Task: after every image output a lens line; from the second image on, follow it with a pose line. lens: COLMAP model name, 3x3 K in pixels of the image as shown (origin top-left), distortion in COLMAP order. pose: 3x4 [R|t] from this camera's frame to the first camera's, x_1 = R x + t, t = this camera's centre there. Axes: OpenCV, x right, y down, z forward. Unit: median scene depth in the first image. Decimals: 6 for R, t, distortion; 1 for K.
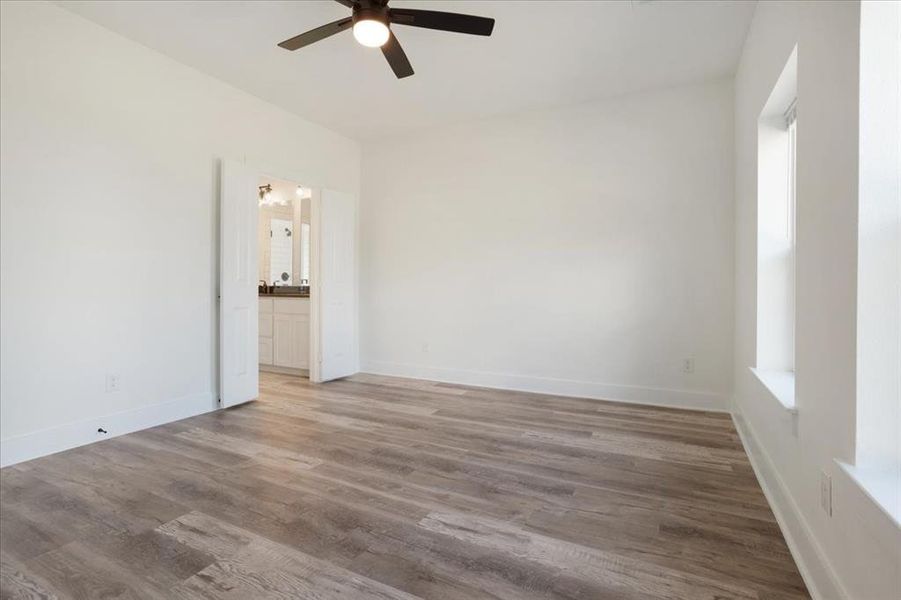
lens RADIAL K [[435.6, 0, 454.0], [0, 435.6, 293.6], [0, 0, 1]] dist [-0.029109, 0.019427]
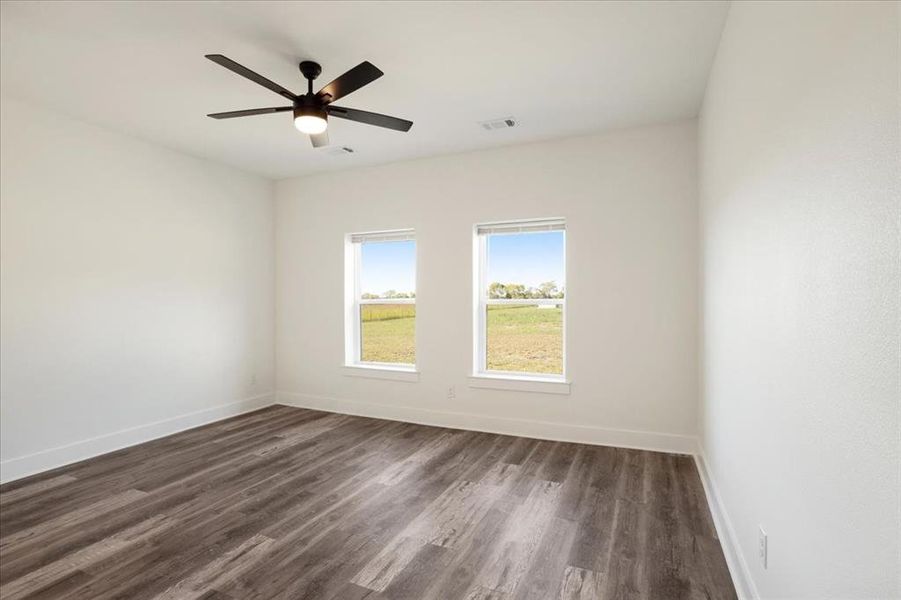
lens RADIAL K [[435.6, 0, 454.9], [0, 435.6, 298.7], [0, 0, 1]] dist [-0.029109, 0.019427]
pose [[-0.065570, 0.001288, 0.997847, -1.188174], [0.011599, 0.999933, -0.000529, -0.111820], [-0.997781, 0.011539, -0.065581, 0.596173]]
